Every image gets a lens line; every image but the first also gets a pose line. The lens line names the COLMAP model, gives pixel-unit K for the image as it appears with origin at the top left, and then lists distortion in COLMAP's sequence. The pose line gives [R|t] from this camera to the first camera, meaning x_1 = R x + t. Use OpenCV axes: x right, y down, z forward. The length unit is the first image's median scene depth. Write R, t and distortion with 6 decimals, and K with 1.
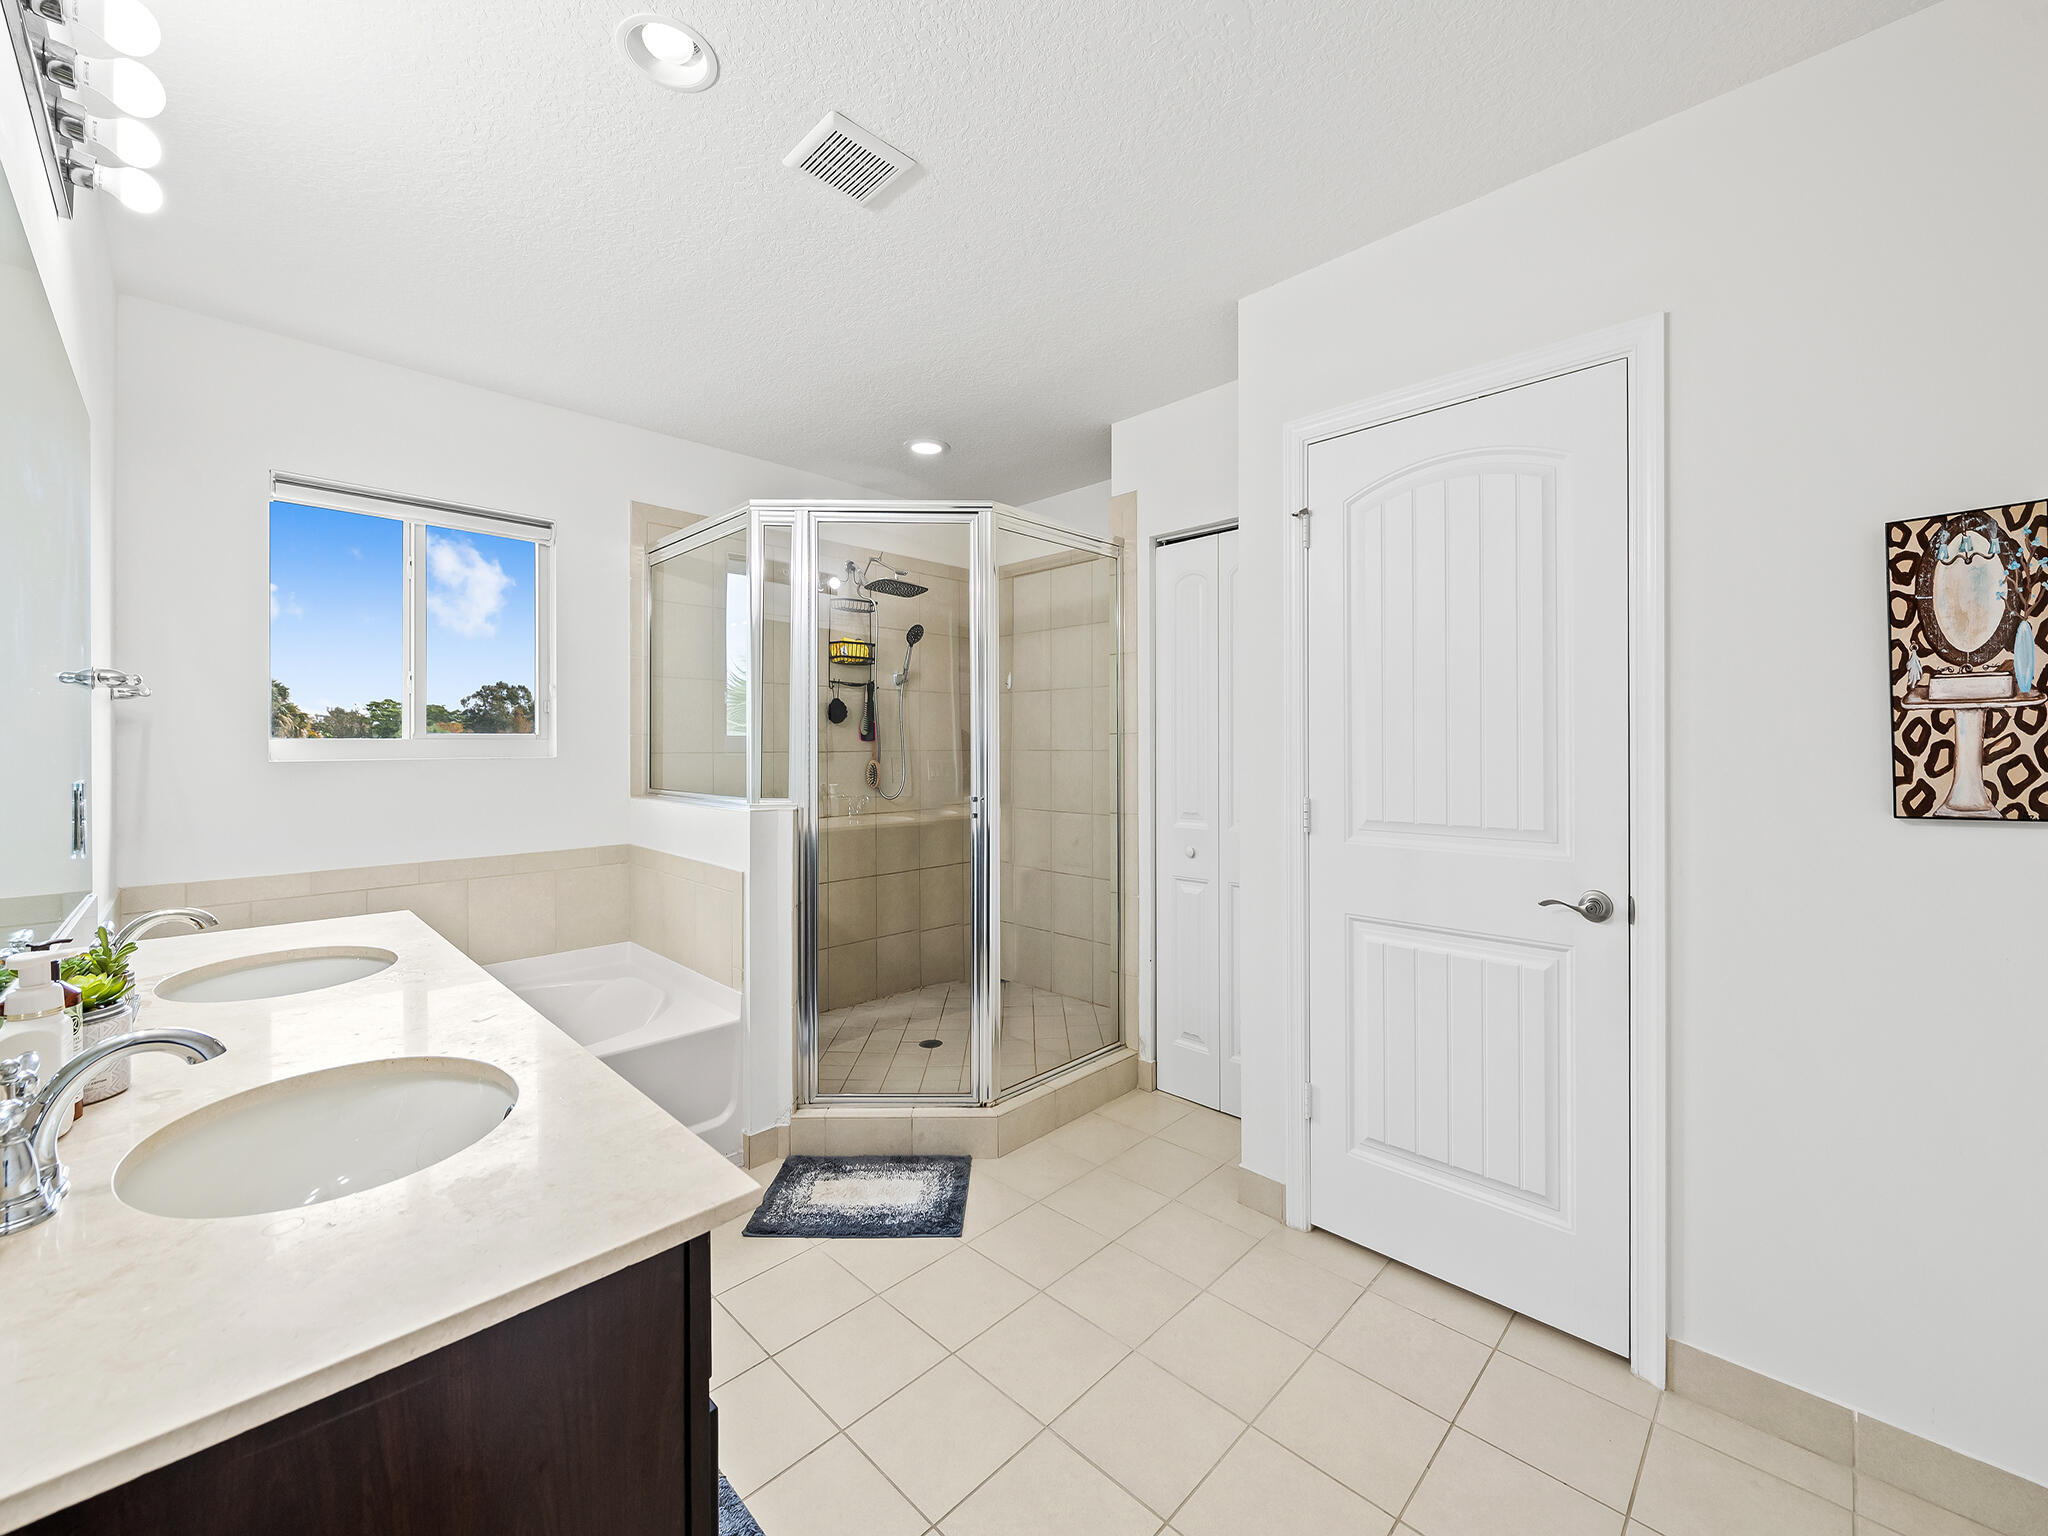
lens RADIAL K [[810.7, 0, 1010.6], [0, 810.7, 751.8], [0, 0, 1]] dist [-0.002235, -0.001136]
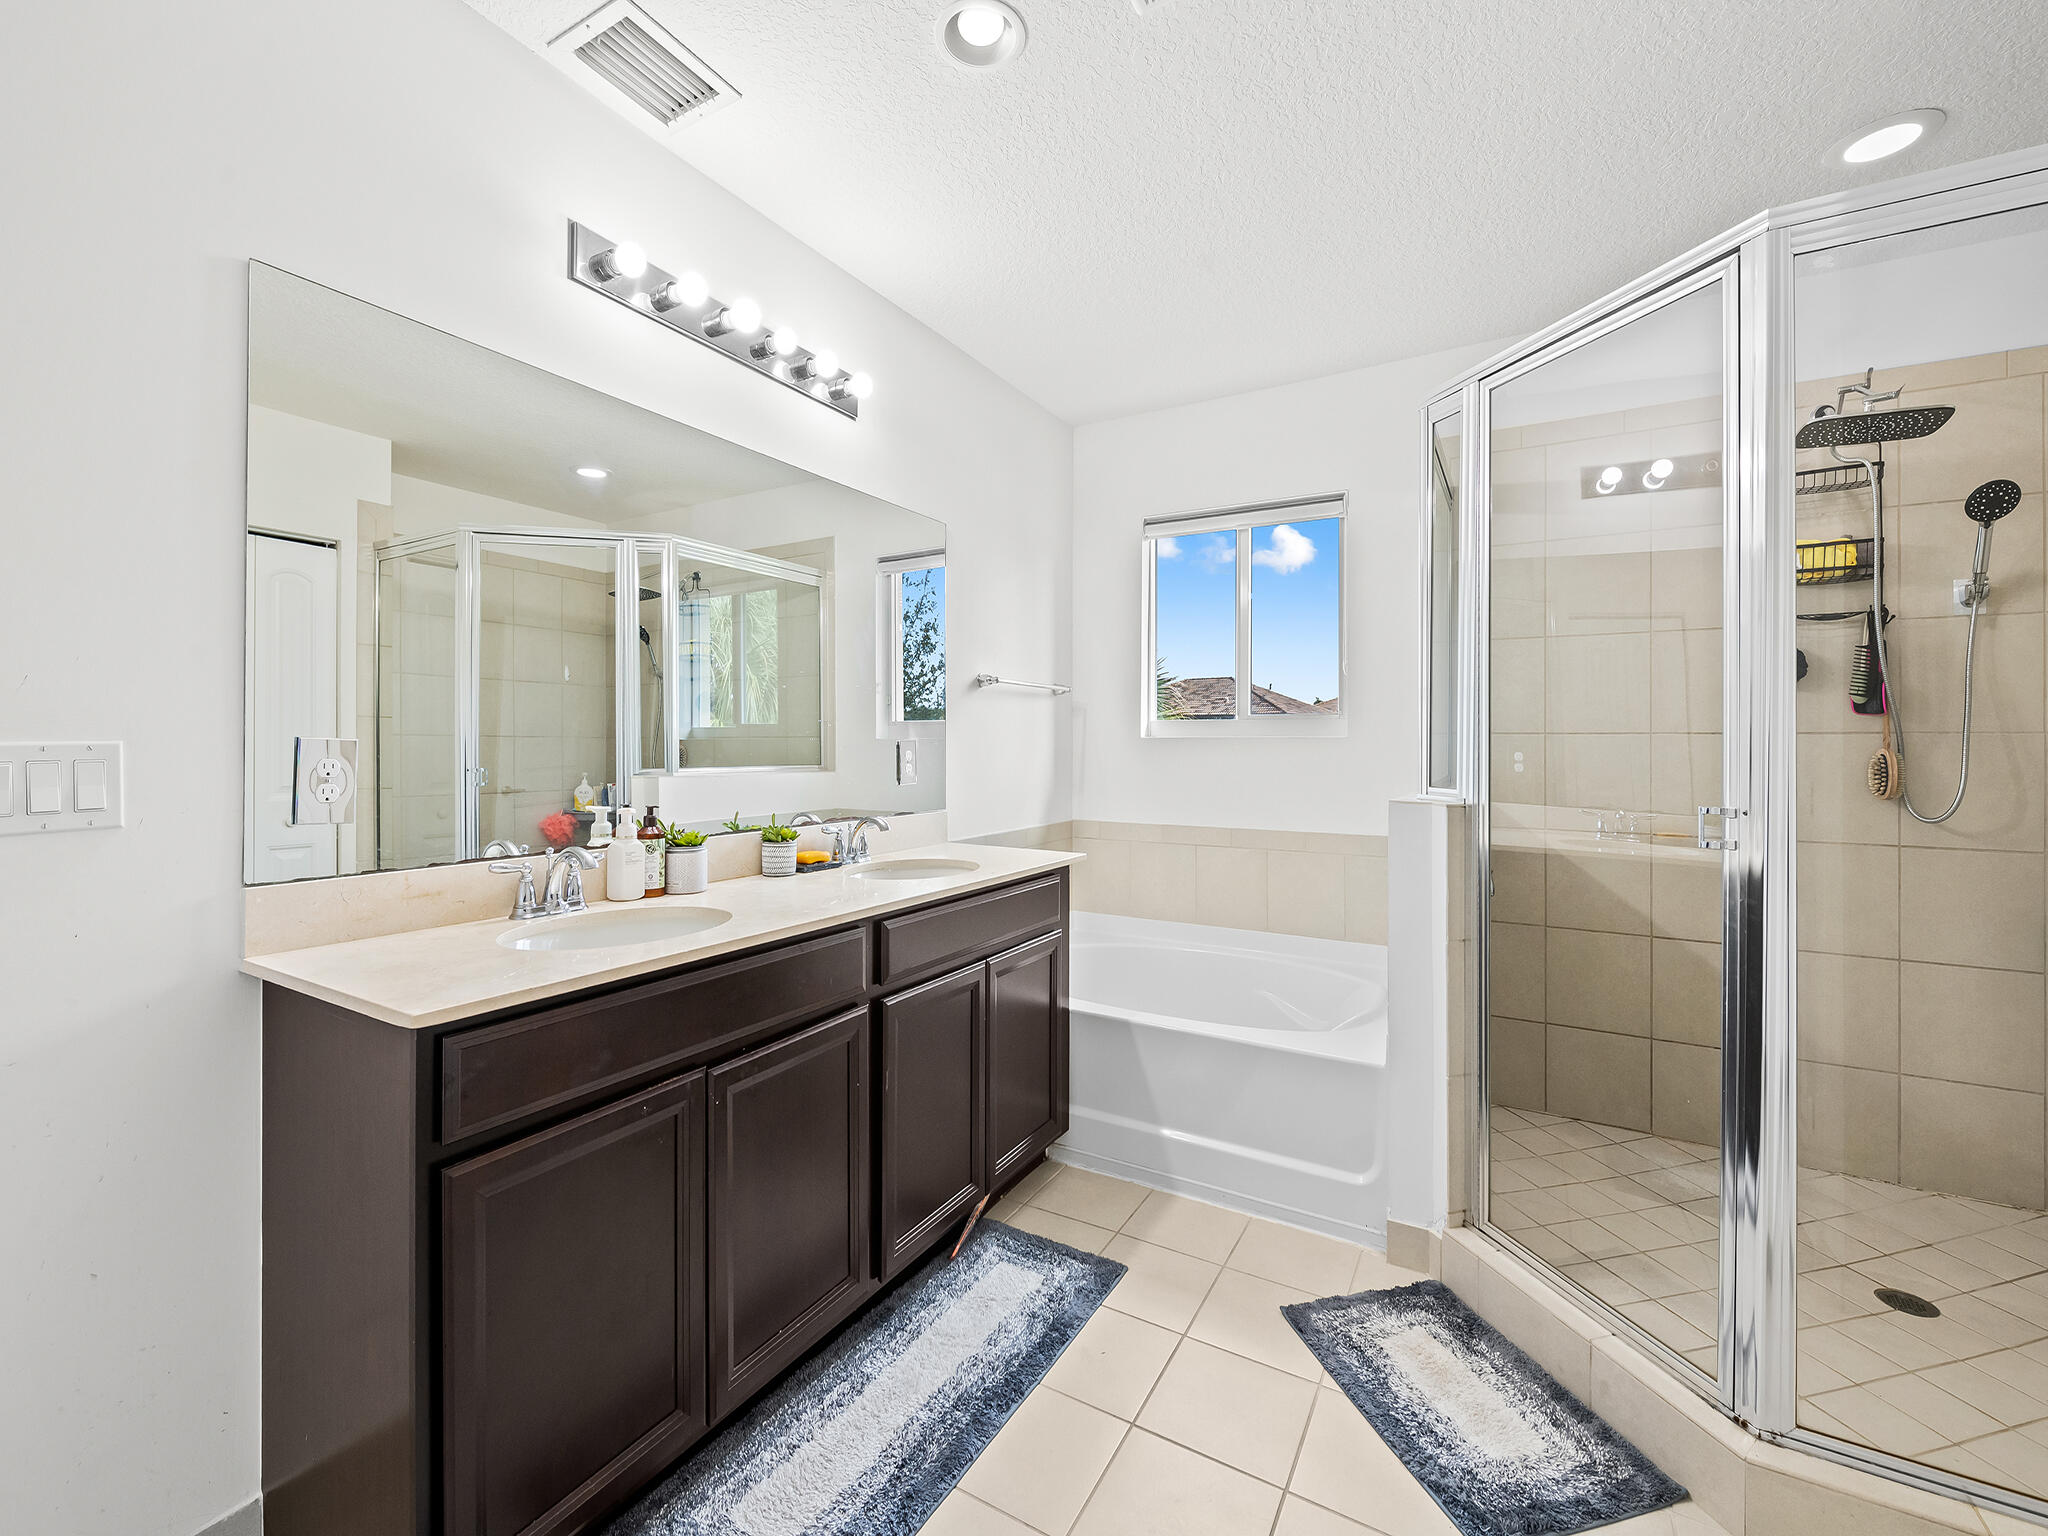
lens RADIAL K [[845.2, 0, 1030.8], [0, 845.2, 748.5], [0, 0, 1]] dist [0.000632, -0.001659]
pose [[0.264704, 0.011896, -0.964256, 0.324075], [-0.011421, 0.999892, 0.009200, 0.015973], [0.964262, 0.008578, 0.264811, 0.400378]]
